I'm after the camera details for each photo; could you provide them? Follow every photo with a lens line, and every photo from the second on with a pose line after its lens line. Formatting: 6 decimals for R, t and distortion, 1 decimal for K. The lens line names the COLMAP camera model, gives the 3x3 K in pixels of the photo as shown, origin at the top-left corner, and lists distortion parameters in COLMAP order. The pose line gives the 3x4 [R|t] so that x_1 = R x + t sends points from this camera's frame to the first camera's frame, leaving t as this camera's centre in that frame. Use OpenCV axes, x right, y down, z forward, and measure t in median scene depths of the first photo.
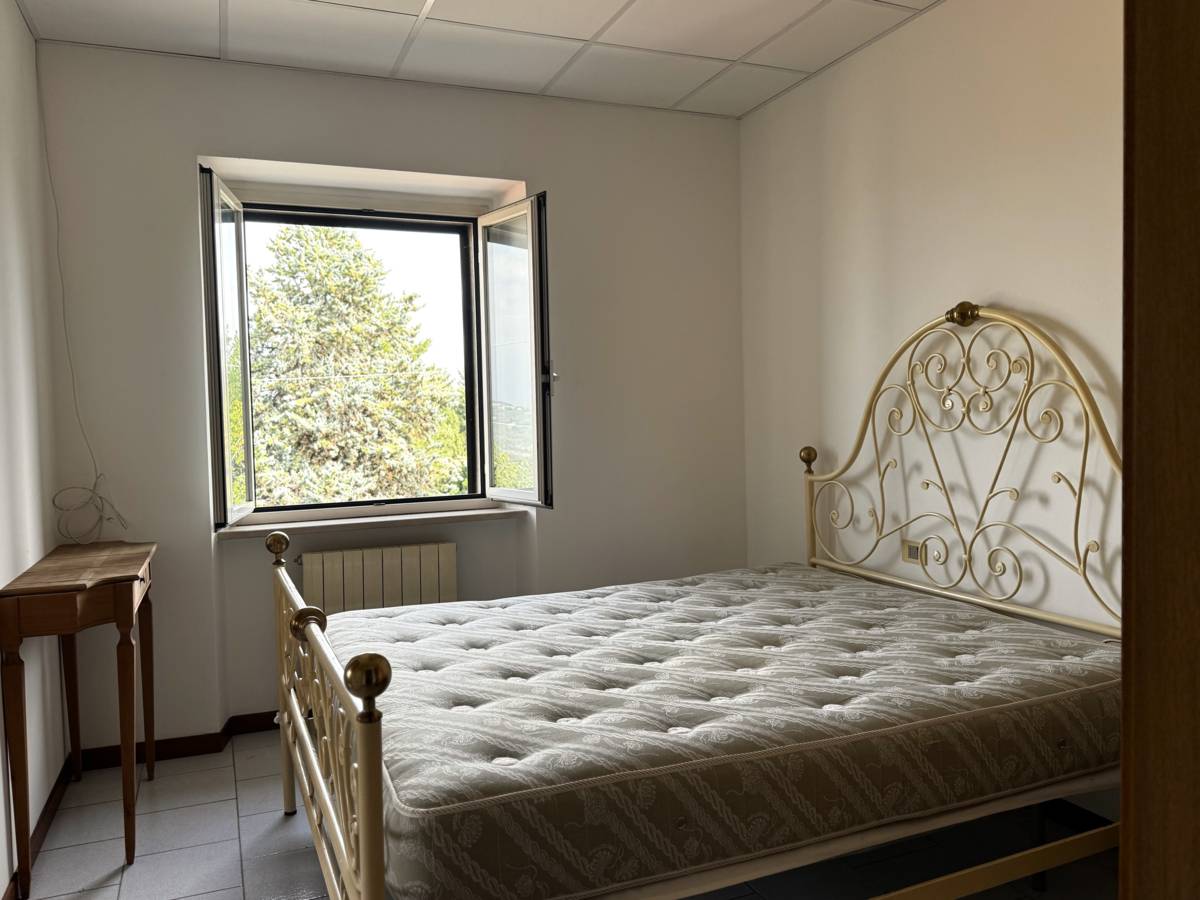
lens RADIAL K [[907.9, 0, 606.9], [0, 907.9, 451.8], [0, 0, 1]] dist [0.033764, -0.027447]
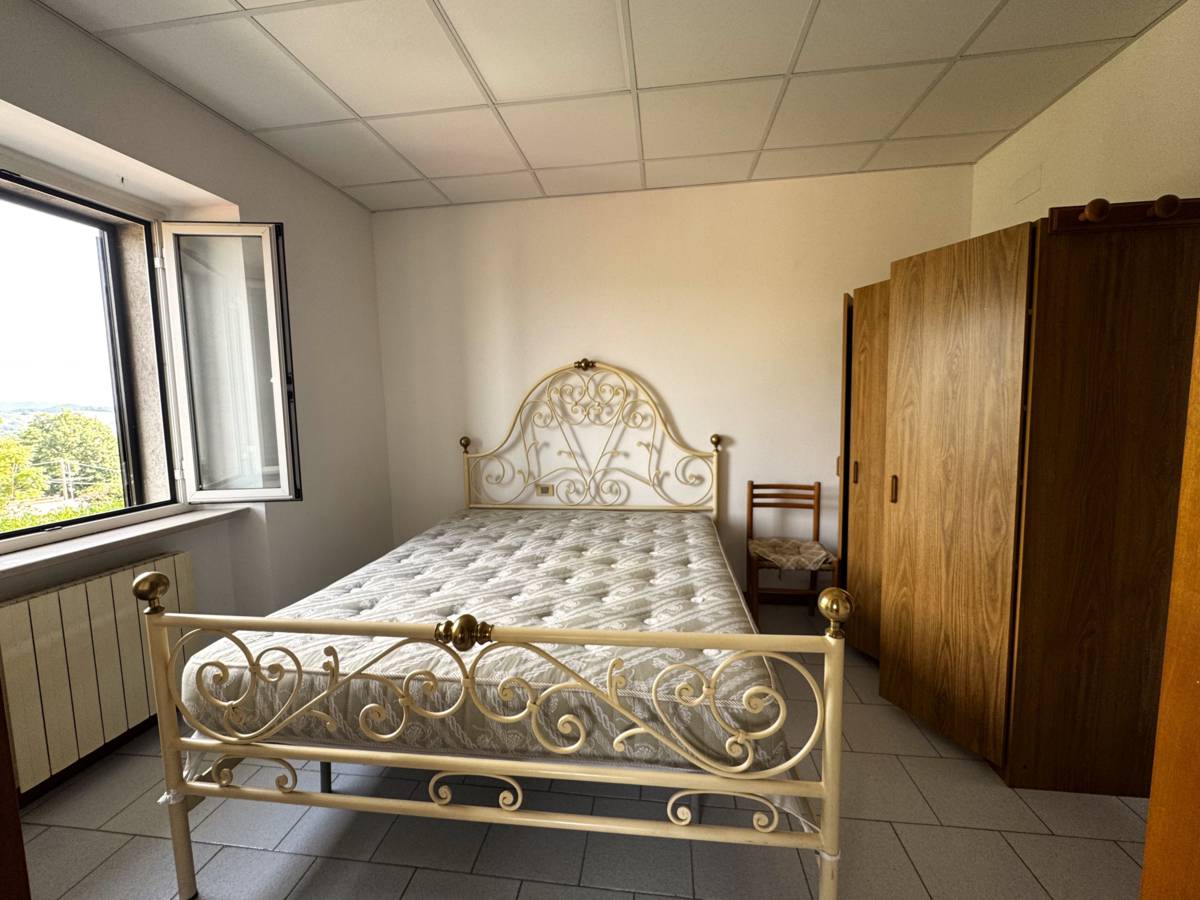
lens RADIAL K [[480.9, 0, 610.9], [0, 480.9, 448.3], [0, 0, 1]] dist [-0.008067, 0.001348]
pose [[0.502859, -0.069592, 0.861562, -0.502246], [0.047732, 0.997468, 0.052711, -0.023474], [-0.863049, 0.014618, 0.504908, 0.444200]]
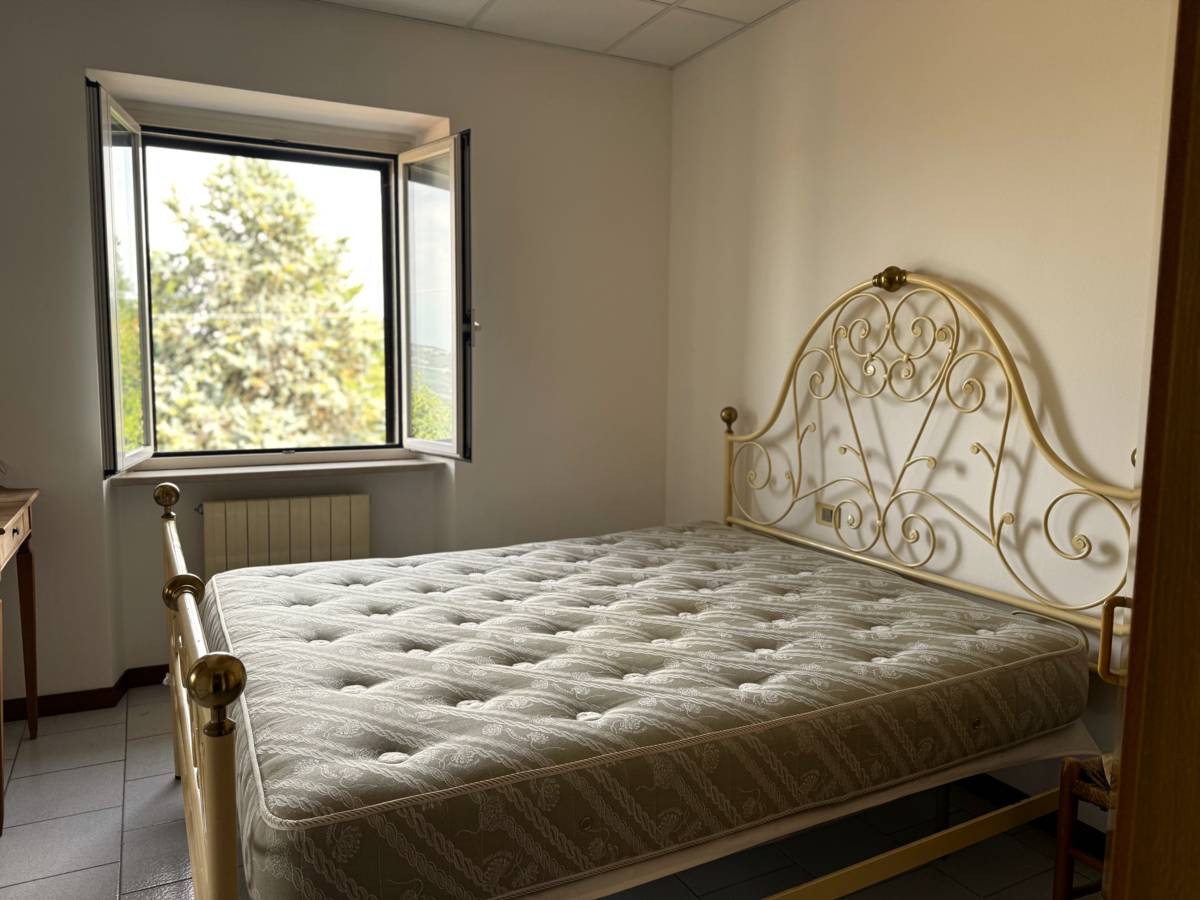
lens RADIAL K [[852.2, 0, 607.5], [0, 852.2, 450.3], [0, 0, 1]] dist [0.045633, -0.045772]
pose [[0.996025, 0.026013, 0.085195, 0.010996], [-0.031116, 0.997765, 0.059135, -0.011668], [-0.083466, -0.061551, 0.994608, 0.093908]]
